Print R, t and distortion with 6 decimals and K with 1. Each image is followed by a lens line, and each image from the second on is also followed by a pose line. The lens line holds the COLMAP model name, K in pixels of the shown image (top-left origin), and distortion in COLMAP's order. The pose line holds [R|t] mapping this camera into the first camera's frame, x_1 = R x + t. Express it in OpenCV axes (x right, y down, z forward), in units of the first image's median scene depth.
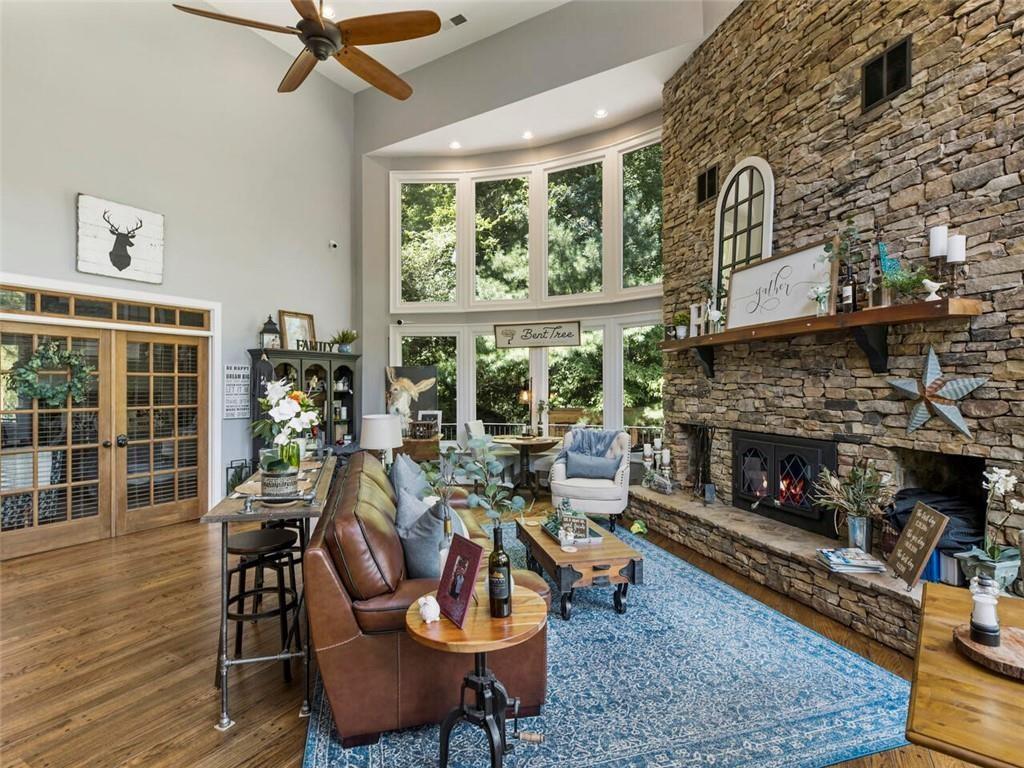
lens RADIAL K [[512.4, 0, 514.6], [0, 512.4, 386.8], [0, 0, 1]] dist [0.000299, -0.000027]
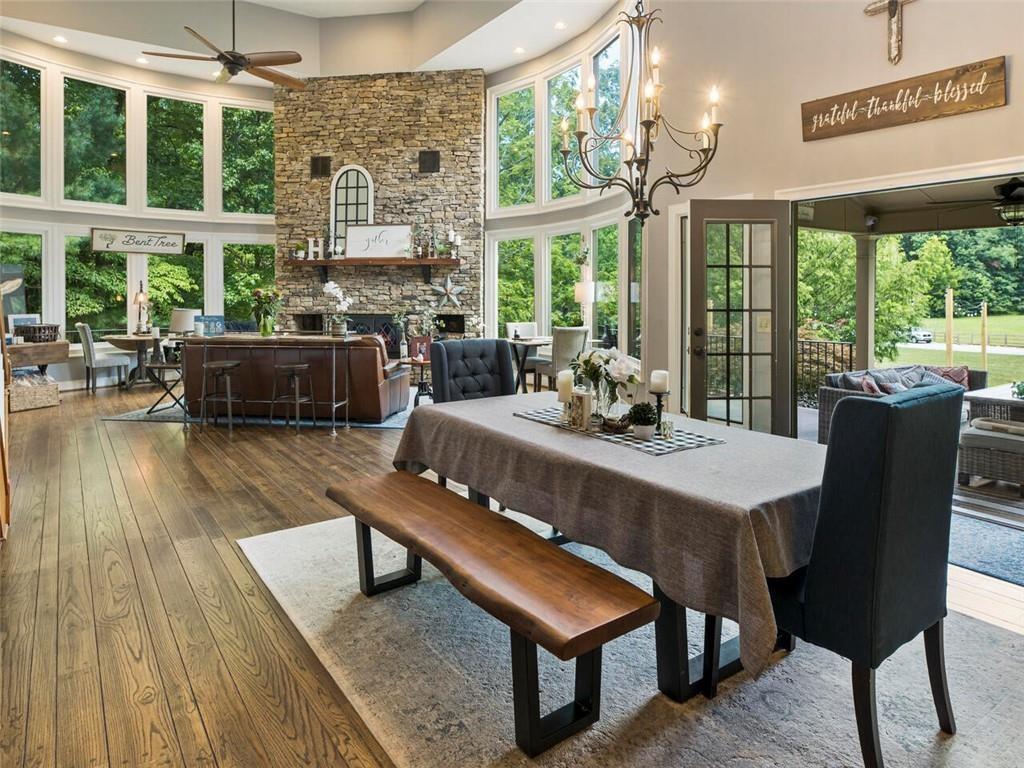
lens RADIAL K [[624.6, 0, 510.5], [0, 624.6, 297.9], [0, 0, 1]] dist [-0.001625, 0.000269]
pose [[0.403273, -0.002396, 0.915077, -1.456494], [0.000200, 0.999997, 0.002530, 0.024907], [-0.915080, -0.000837, 0.403272, -0.433186]]
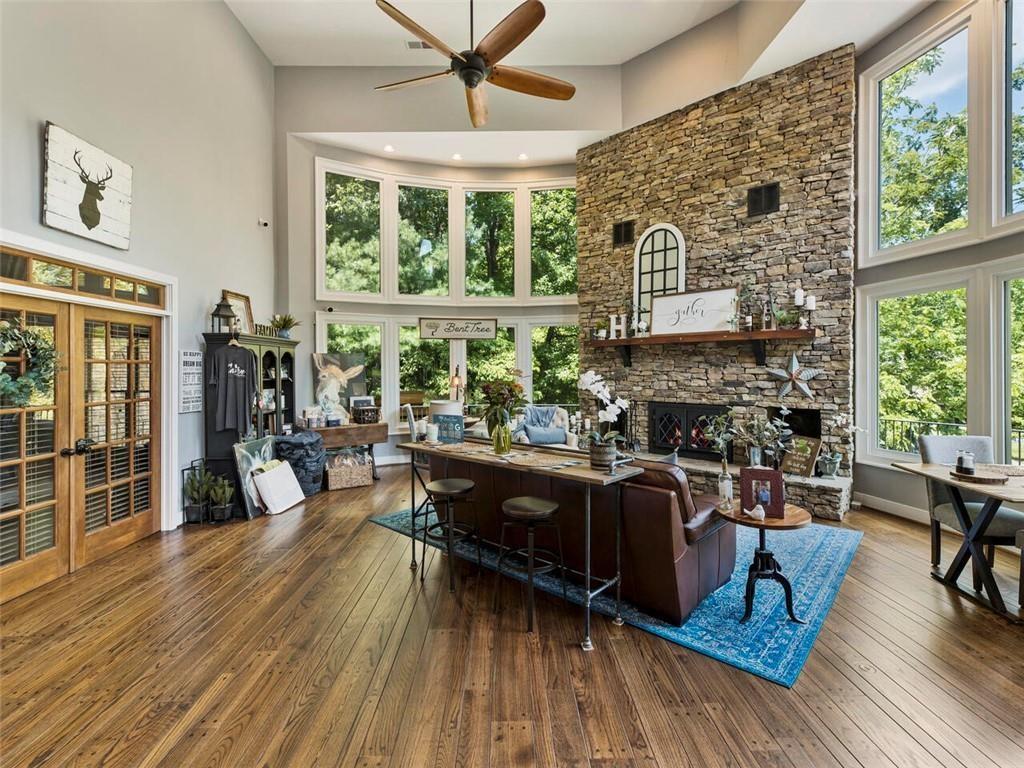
lens RADIAL K [[463.0, 0, 512.6], [0, 463.0, 370.5], [0, 0, 1]] dist [0.000736, -0.000121]
pose [[0.851149, -0.002608, 0.524917, -0.694533], [0.002511, 0.999996, 0.000897, -0.011219], [-0.524918, 0.000554, 0.851153, 0.066644]]
